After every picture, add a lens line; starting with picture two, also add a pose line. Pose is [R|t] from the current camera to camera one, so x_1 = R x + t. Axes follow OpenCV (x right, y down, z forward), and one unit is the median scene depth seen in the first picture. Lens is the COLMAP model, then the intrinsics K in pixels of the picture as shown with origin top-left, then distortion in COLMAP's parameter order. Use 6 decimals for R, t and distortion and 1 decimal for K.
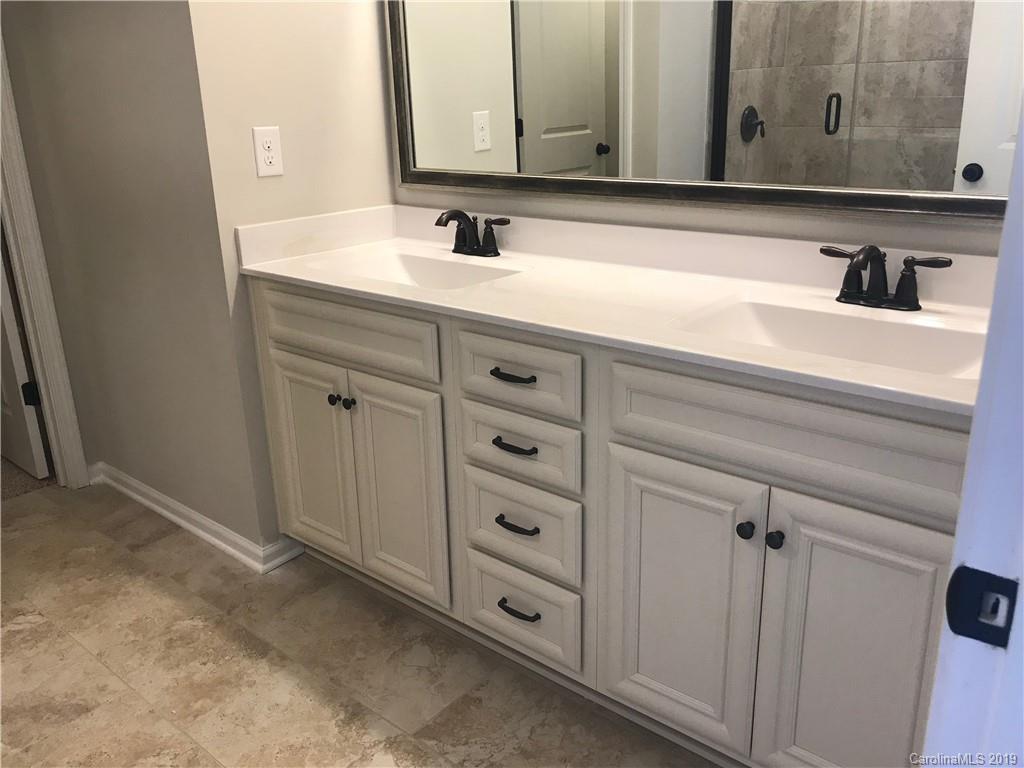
lens RADIAL K [[839.8, 0, 509.8], [0, 839.8, 368.9], [0, 0, 1]] dist [0.089075, -0.154891]
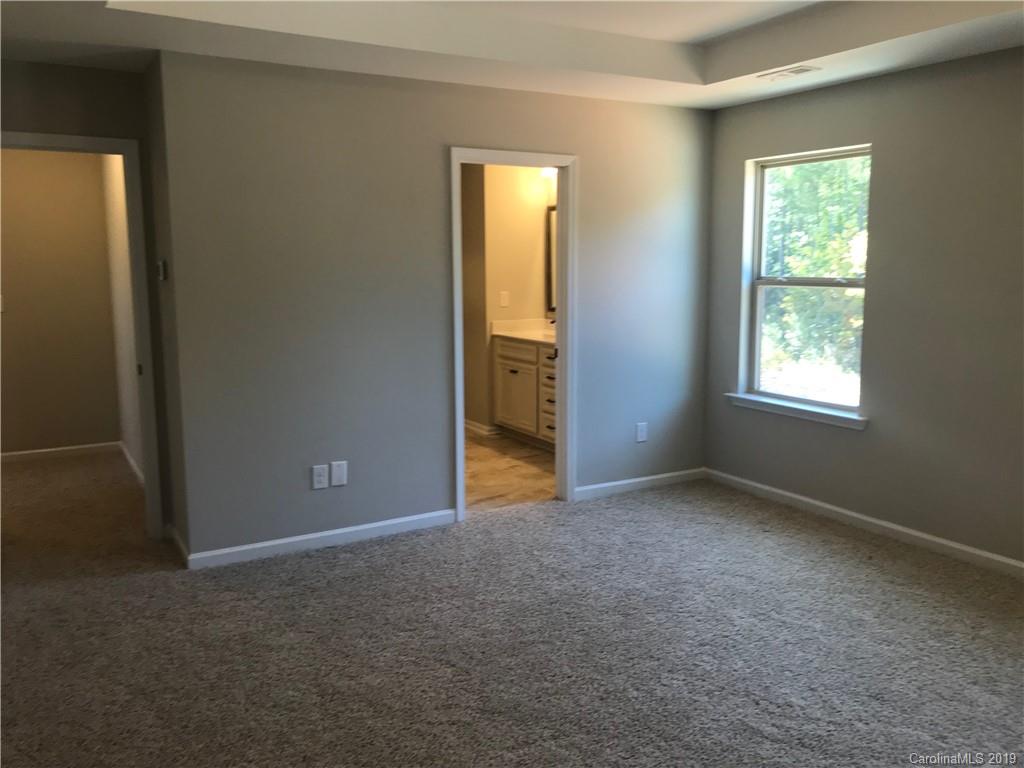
lens RADIAL K [[839.8, 0, 509.8], [0, 839.8, 368.9], [0, 0, 1]] dist [0.089075, -0.154891]
pose [[0.945240, 0.068393, -0.319129, 0.799837], [-0.122745, 0.980507, -0.153429, 0.508822], [0.302415, 0.184199, 0.935209, -2.006486]]
